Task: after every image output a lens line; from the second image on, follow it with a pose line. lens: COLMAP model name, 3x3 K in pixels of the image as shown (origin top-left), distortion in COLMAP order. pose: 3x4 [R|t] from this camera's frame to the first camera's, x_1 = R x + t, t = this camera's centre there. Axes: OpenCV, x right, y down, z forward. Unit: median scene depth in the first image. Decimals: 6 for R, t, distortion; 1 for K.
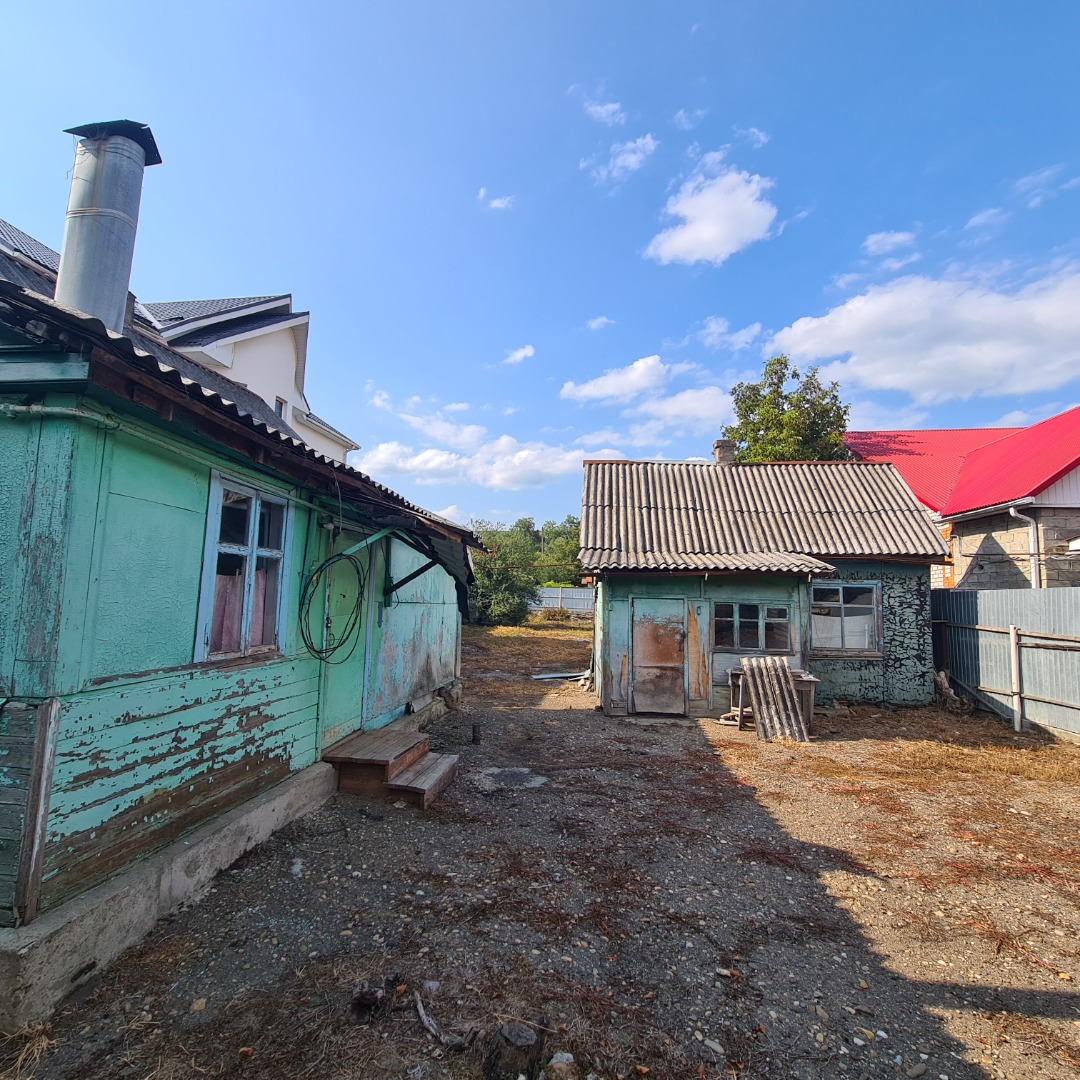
lens RADIAL K [[588.6, 0, 529.3], [0, 588.6, 532.6], [0, 0, 1]] dist [-0.003428, 0.001585]
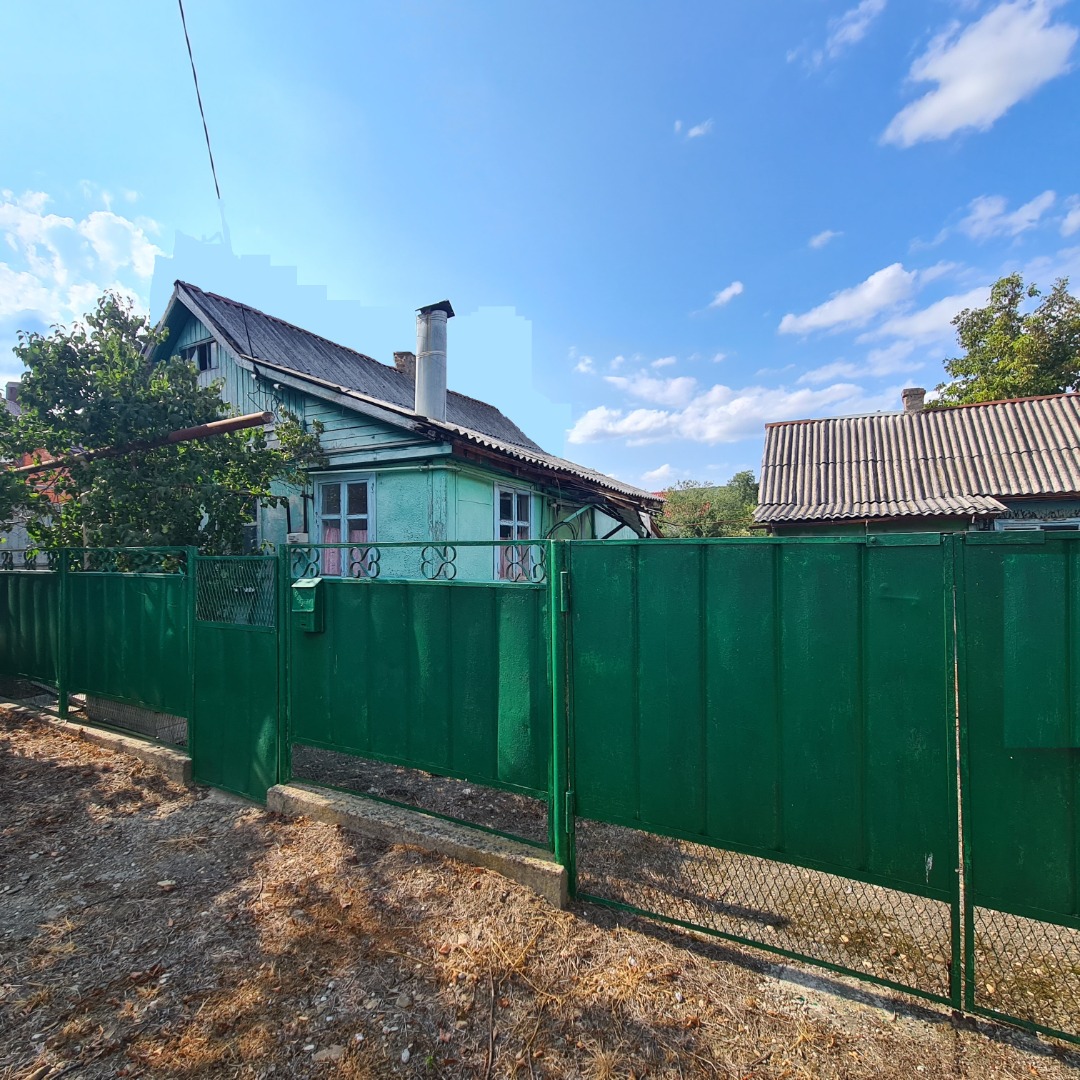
lens RADIAL K [[588.6, 0, 529.3], [0, 588.6, 532.6], [0, 0, 1]] dist [-0.003428, 0.001585]
pose [[0.933944, -0.048820, -0.354069, 0.071745], [0.071749, 0.996071, 0.051913, -0.010768], [0.350143, -0.073888, 0.933777, -0.233934]]
